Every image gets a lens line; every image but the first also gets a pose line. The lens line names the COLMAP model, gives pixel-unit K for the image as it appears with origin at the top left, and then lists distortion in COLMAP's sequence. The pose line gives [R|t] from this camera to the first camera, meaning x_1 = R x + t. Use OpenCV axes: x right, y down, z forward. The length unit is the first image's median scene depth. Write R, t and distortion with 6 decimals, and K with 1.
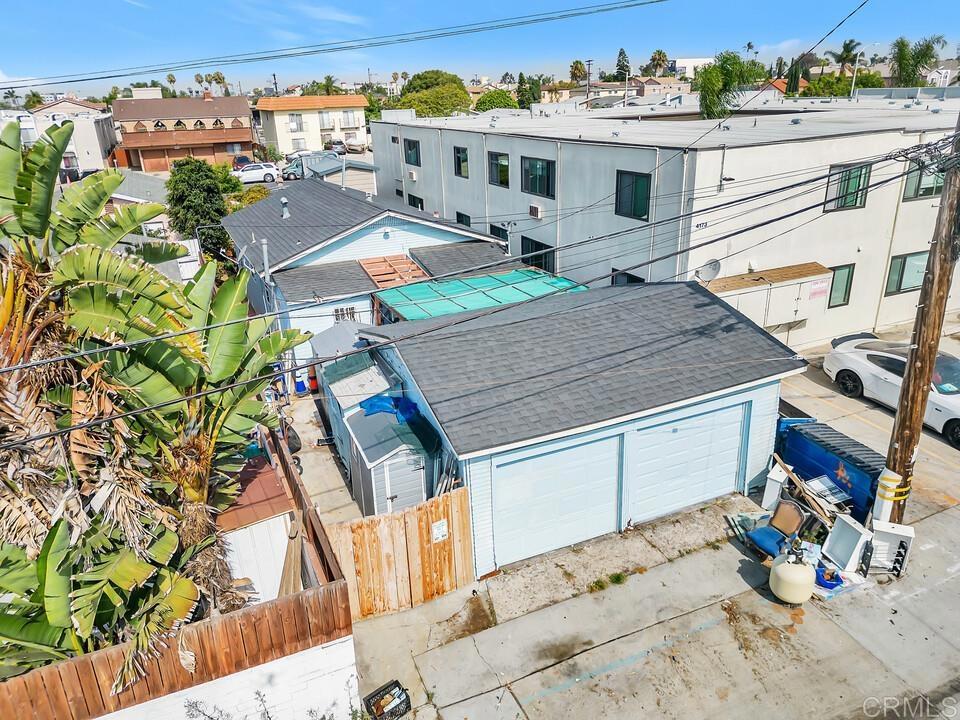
lens RADIAL K [[669.8, 0, 480.9], [0, 669.8, 362.7], [0, 0, 1]] dist [0.068760, -0.075523]
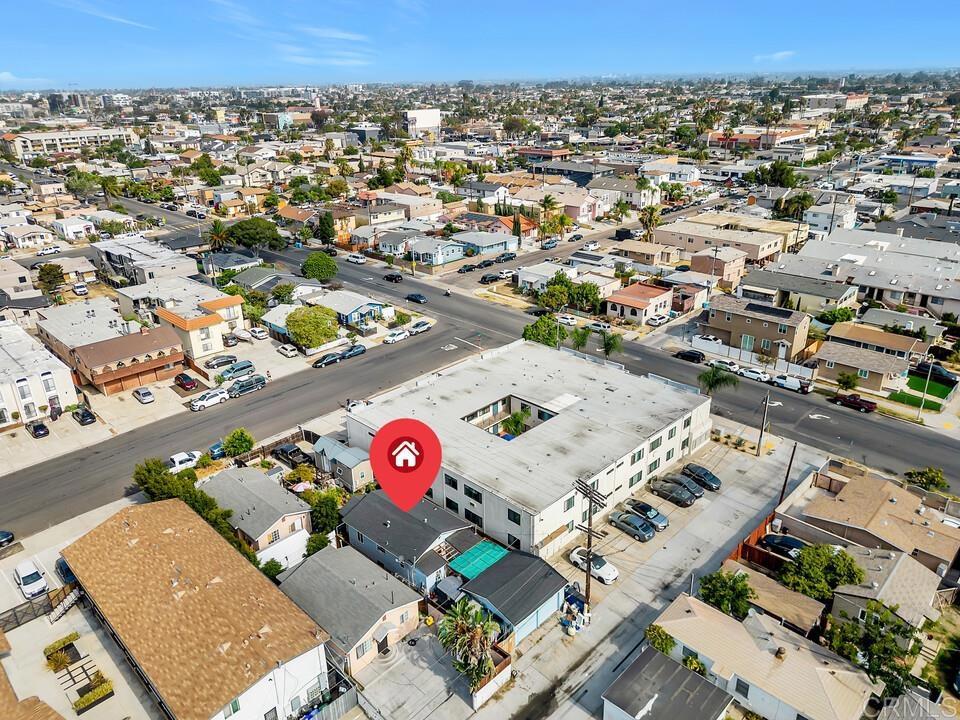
lens RADIAL K [[669.8, 0, 480.9], [0, 669.8, 362.7], [0, 0, 1]] dist [0.068760, -0.075523]
pose [[0.927926, -0.126766, 0.350548, -1.564110], [0.122472, 0.991872, 0.034490, -1.775139], [-0.352071, 0.010928, 0.935910, -3.253029]]
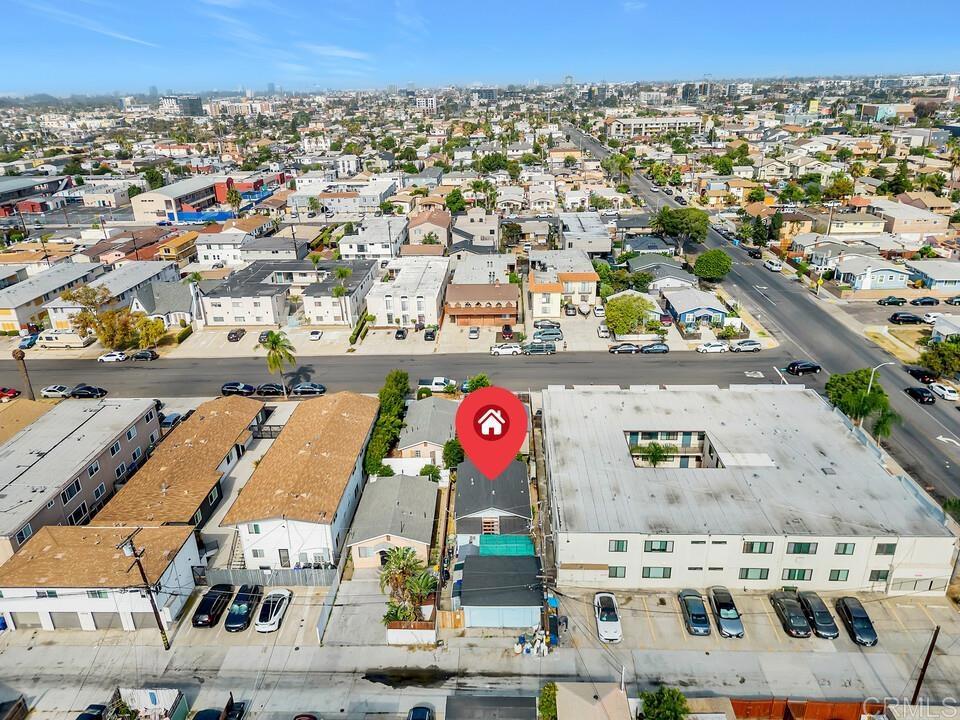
lens RADIAL K [[669.8, 0, 480.9], [0, 669.8, 362.7], [0, 0, 1]] dist [0.068760, -0.075523]
pose [[0.898168, 0.182372, -0.400044, 1.636293], [-0.169343, 0.983207, 0.068019, -1.855325], [0.405731, 0.006652, 0.913968, -3.352372]]
